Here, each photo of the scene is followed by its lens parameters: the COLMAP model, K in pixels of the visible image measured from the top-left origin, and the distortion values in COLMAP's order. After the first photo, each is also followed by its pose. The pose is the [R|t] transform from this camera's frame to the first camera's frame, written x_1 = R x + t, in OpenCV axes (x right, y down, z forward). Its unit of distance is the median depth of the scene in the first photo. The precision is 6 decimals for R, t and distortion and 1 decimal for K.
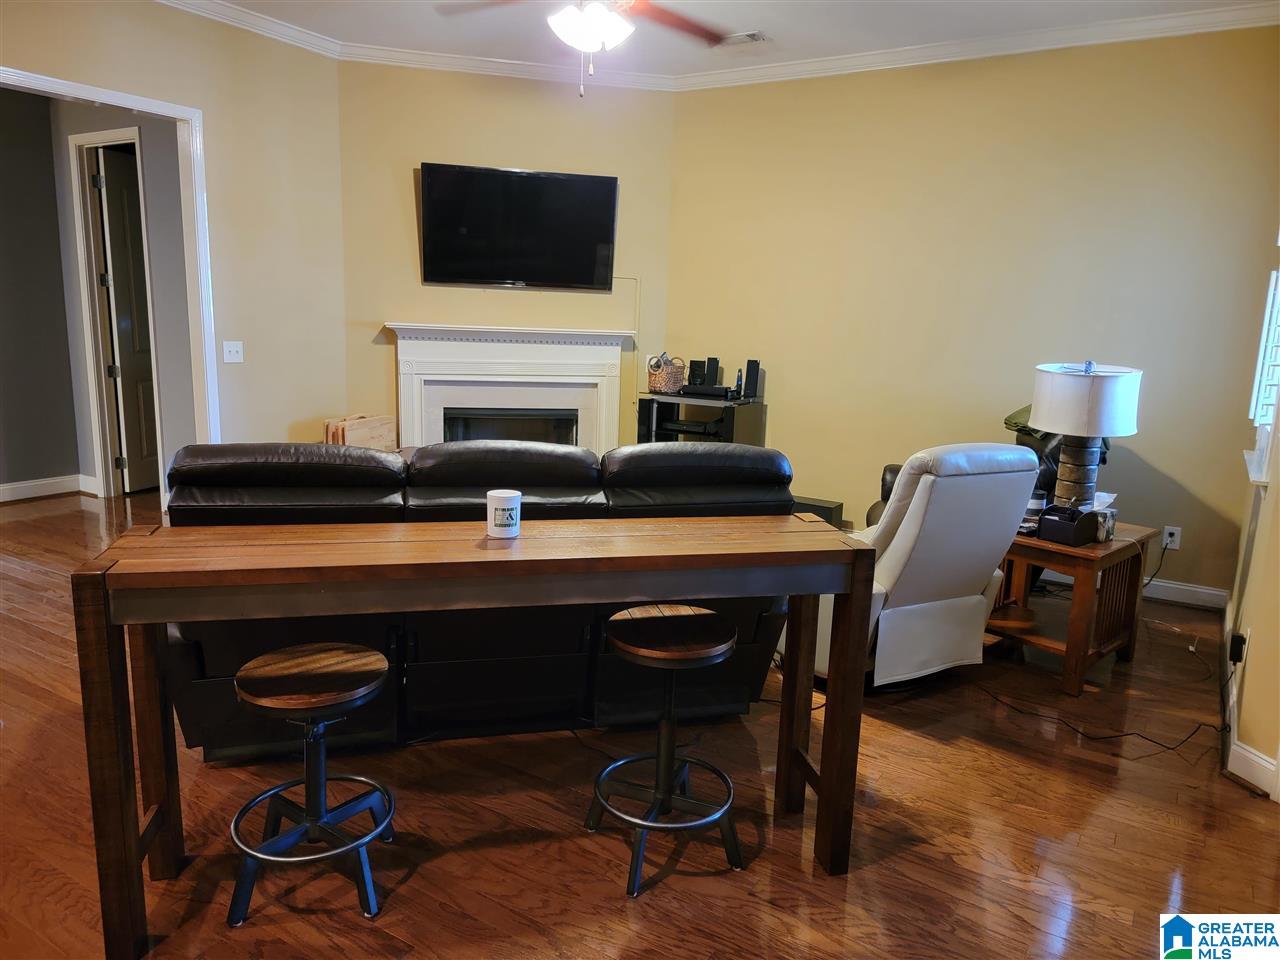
lens RADIAL K [[887.8, 0, 643.2], [0, 887.8, 471.2], [0, 0, 1]] dist [0.062056, -0.013601]
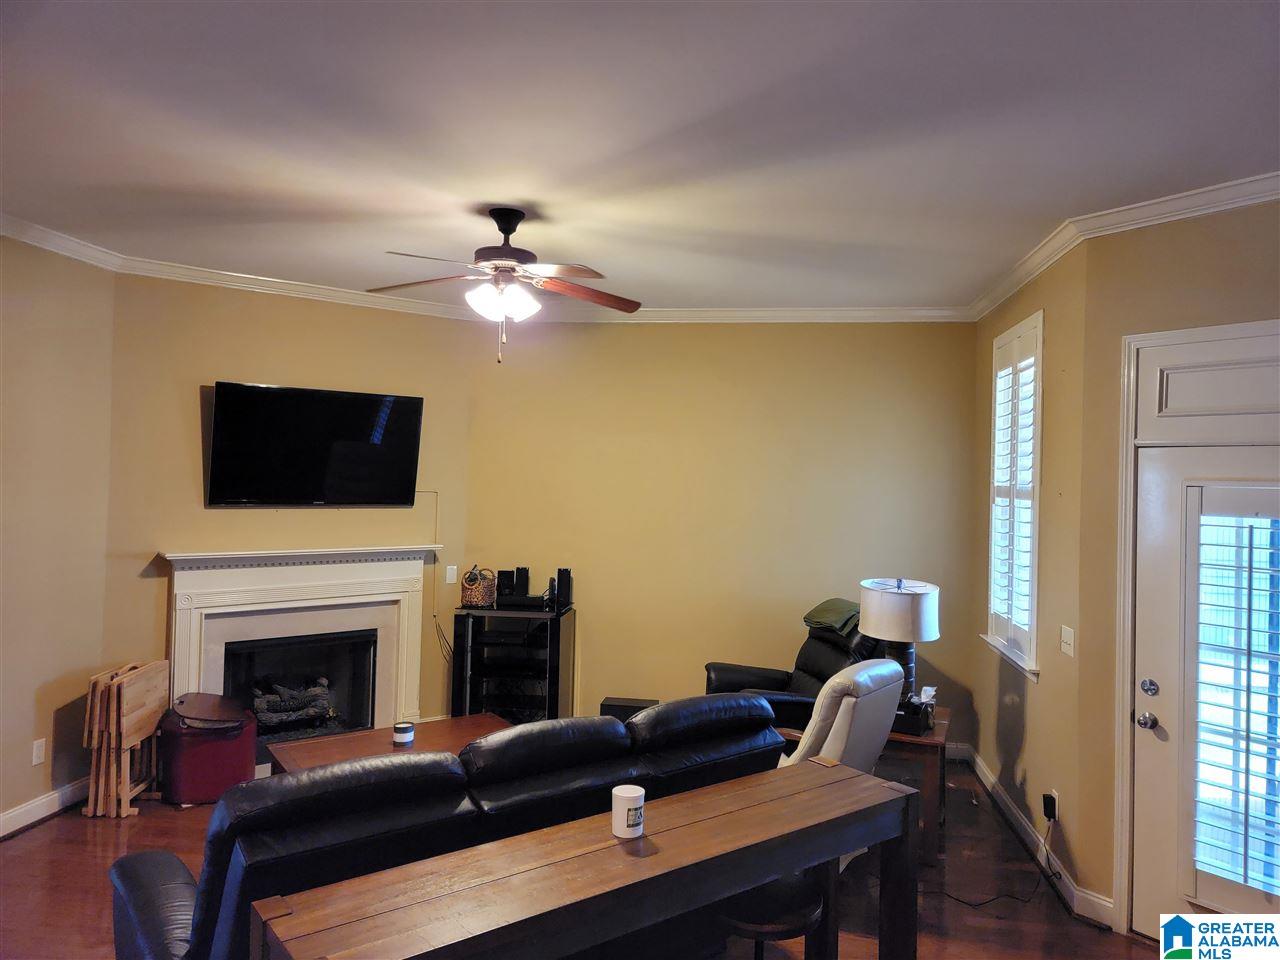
lens RADIAL K [[887.8, 0, 649.9], [0, 887.8, 474.6], [0, 0, 1]] dist [0.062056, -0.013601]
pose [[0.910152, -0.013787, 0.414044, -0.215661], [0.082630, 0.985405, -0.148823, -0.069784], [-0.405949, 0.169664, 0.898008, -0.002930]]
